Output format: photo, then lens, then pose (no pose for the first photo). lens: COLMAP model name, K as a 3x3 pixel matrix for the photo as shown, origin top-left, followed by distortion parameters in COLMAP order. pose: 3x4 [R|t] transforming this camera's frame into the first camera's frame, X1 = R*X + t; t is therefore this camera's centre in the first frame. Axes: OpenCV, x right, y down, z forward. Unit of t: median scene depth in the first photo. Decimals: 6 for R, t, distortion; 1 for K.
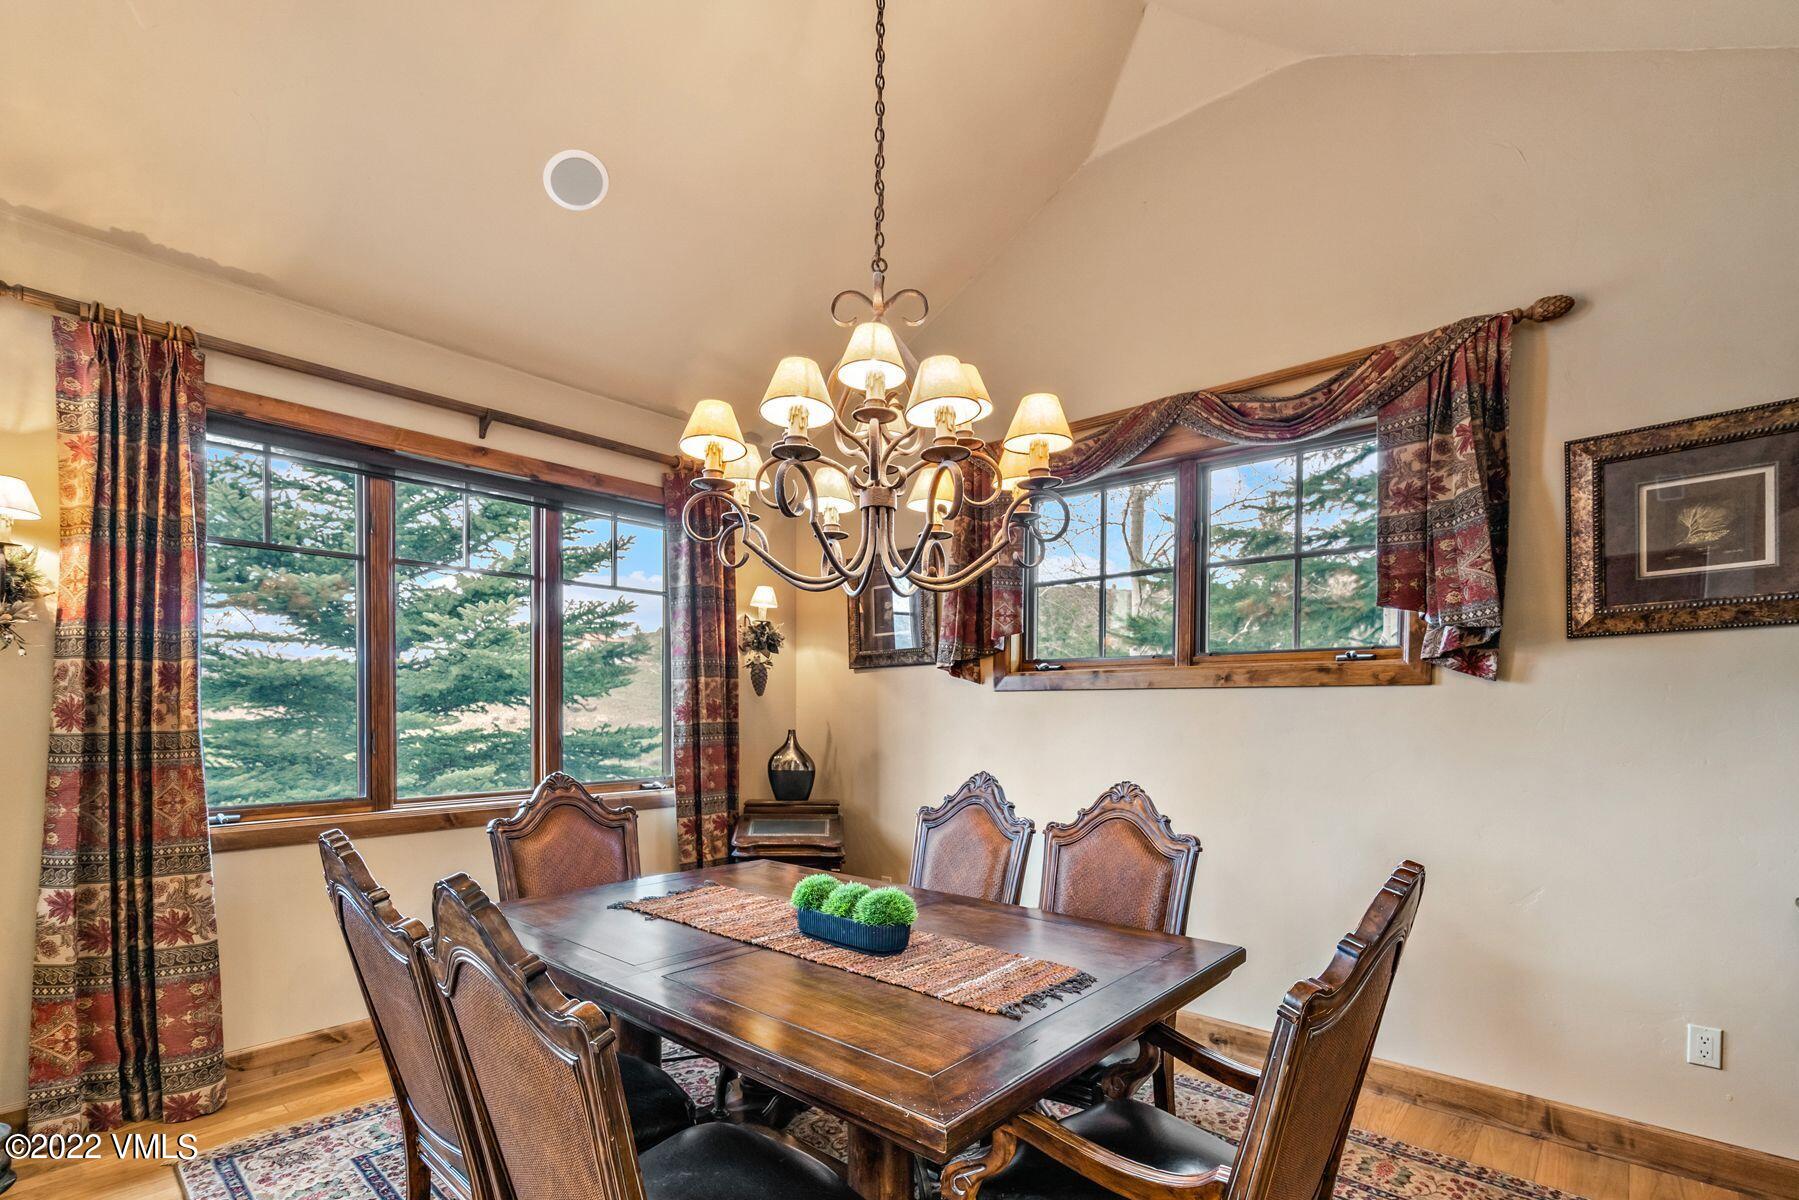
lens RADIAL K [[840.7, 0, 888.7], [0, 840.7, 727.0], [0, 0, 1]] dist [-0.009028, 0.002447]
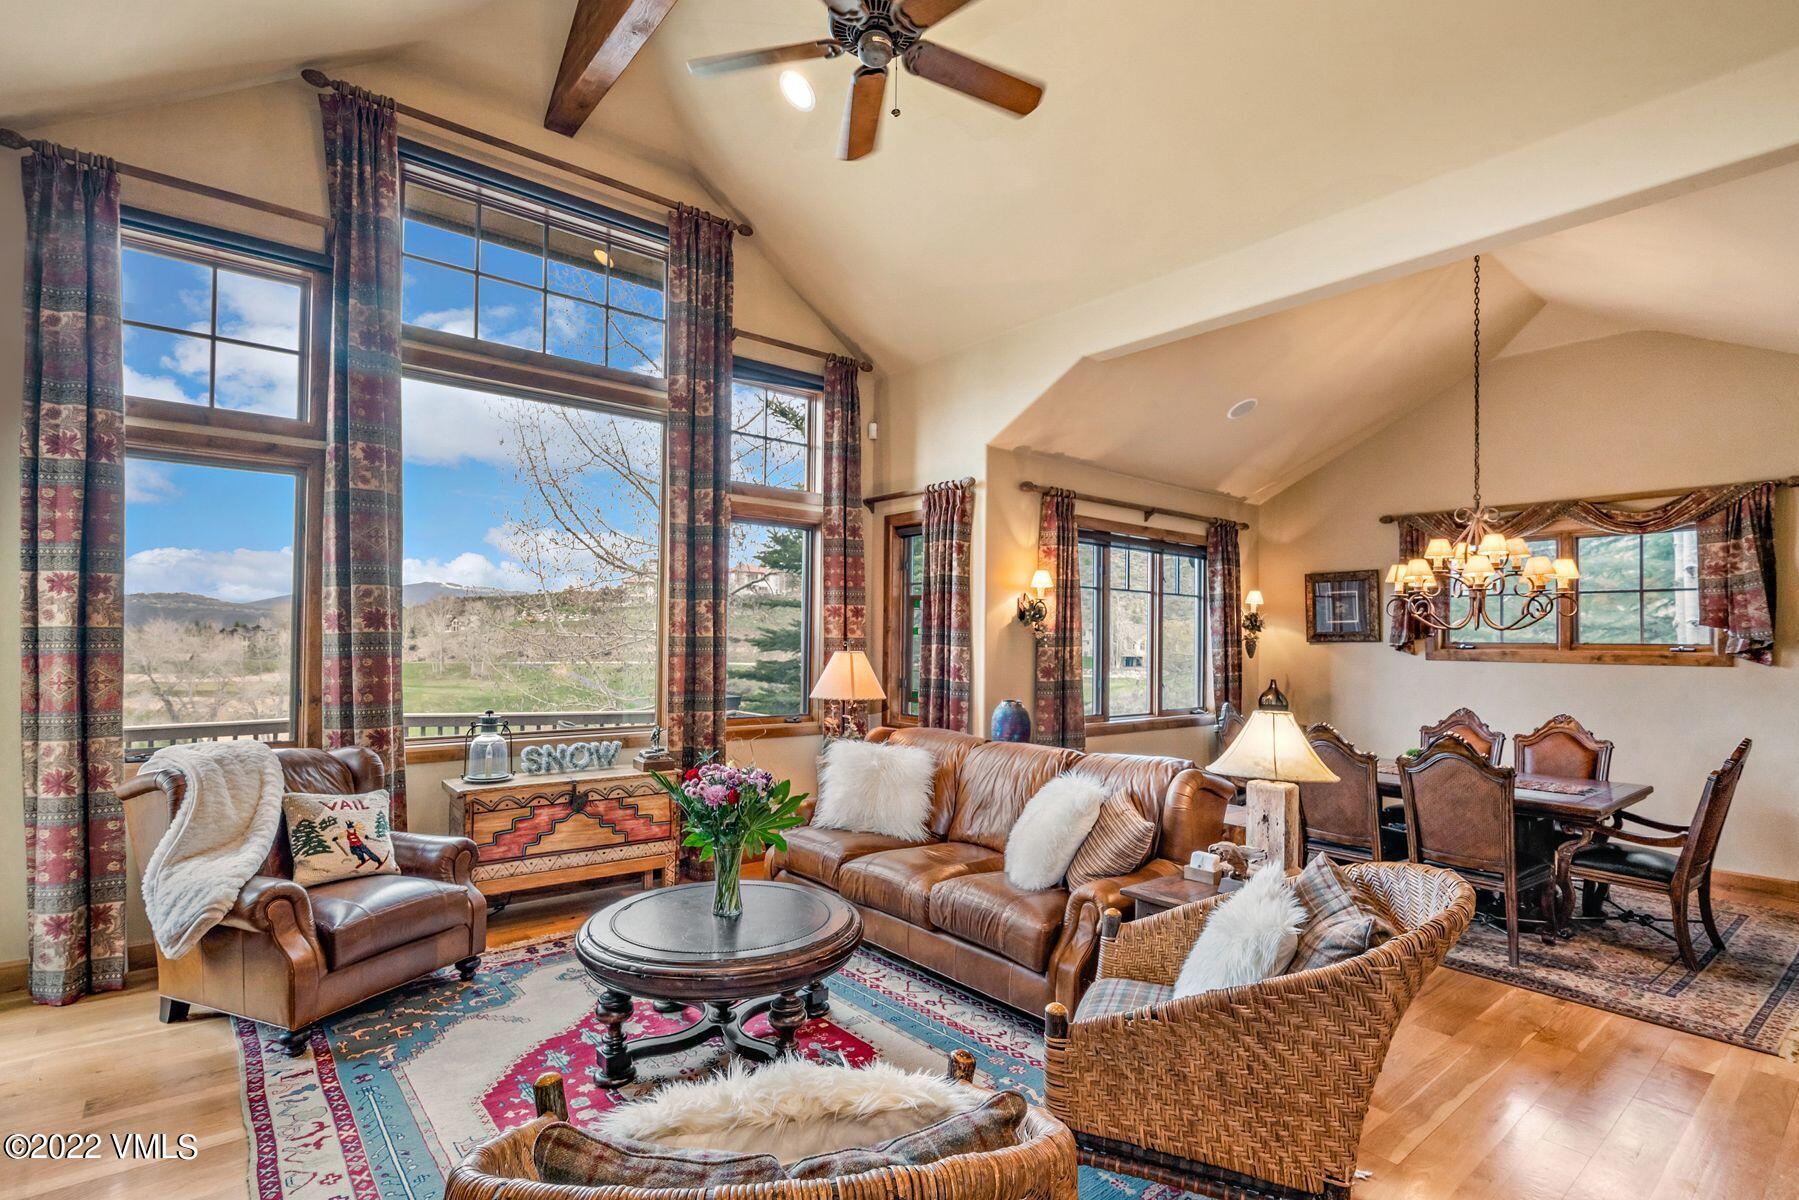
lens RADIAL K [[875.5, 0, 904.6], [0, 875.5, 615.8], [0, 0, 1]] dist [0.002375, -0.000349]
pose [[0.989804, 0.006989, -0.142263, -0.947427], [-0.014366, 0.998600, -0.050900, -0.038939], [0.141708, 0.052424, 0.988519, -1.263703]]
